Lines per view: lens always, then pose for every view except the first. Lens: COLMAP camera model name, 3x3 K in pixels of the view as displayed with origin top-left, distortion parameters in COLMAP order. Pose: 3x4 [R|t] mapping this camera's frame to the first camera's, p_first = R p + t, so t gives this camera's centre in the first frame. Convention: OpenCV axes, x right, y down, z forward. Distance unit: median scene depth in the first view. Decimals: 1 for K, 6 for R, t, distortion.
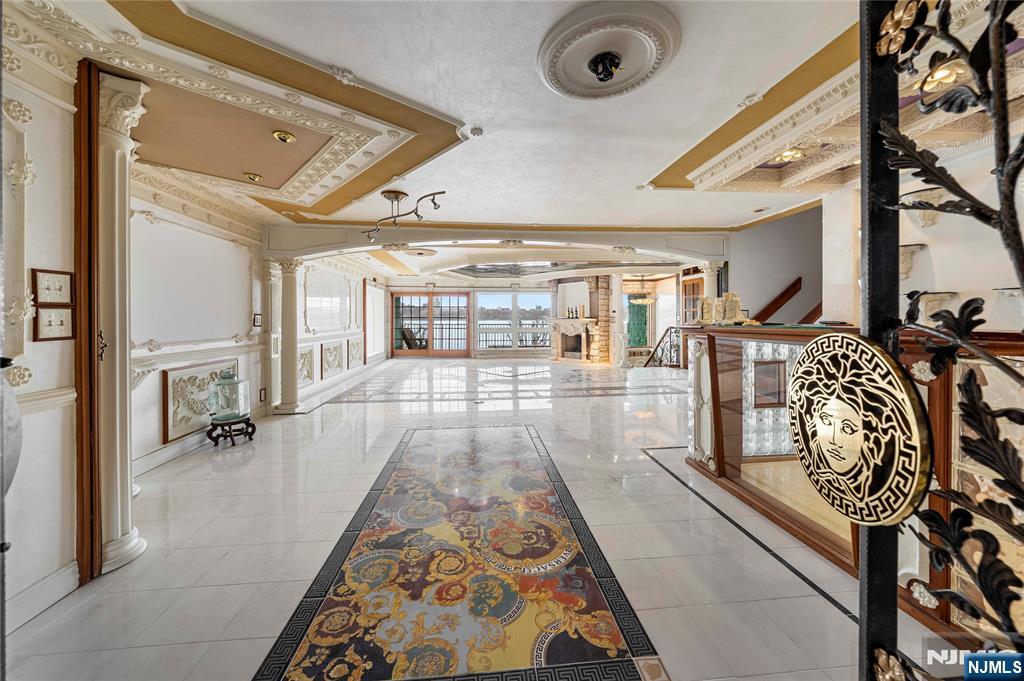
lens RADIAL K [[360.8, 0, 510.8], [0, 360.8, 318.6], [0, 0, 1]] dist [-0.002214, -0.000141]
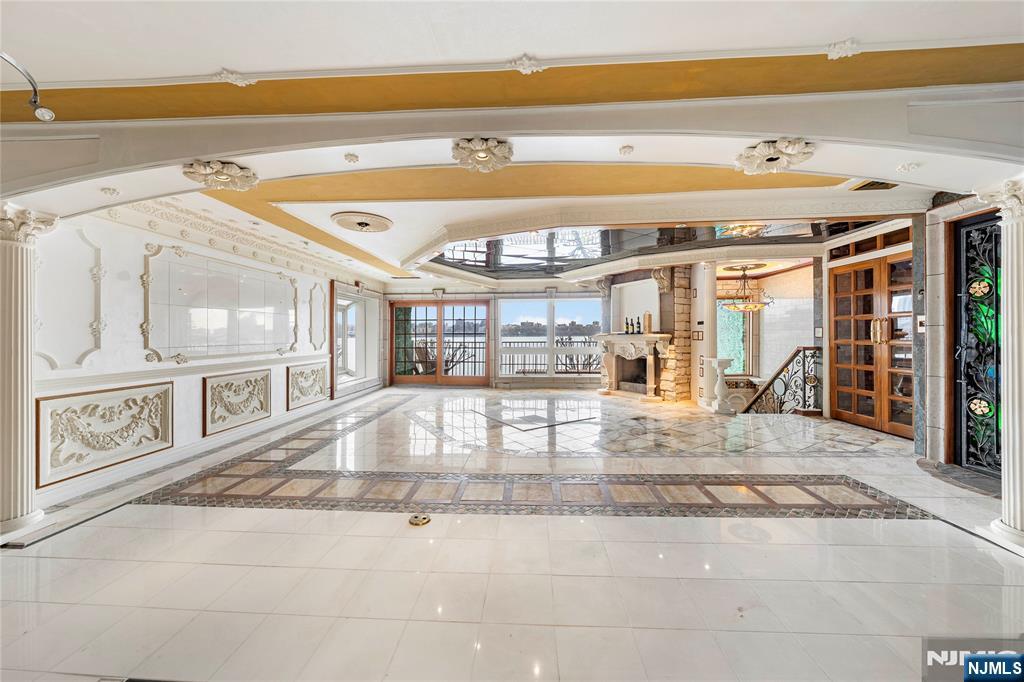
lens RADIAL K [[360.8, 0, 509.9], [0, 360.8, 342.9], [0, 0, 1]] dist [-0.002214, -0.000141]
pose [[0.988106, -0.001206, -0.153771, 0.043710], [0.004644, 0.999747, 0.022001, 0.000128], [0.153706, -0.022454, 0.987862, 0.273783]]
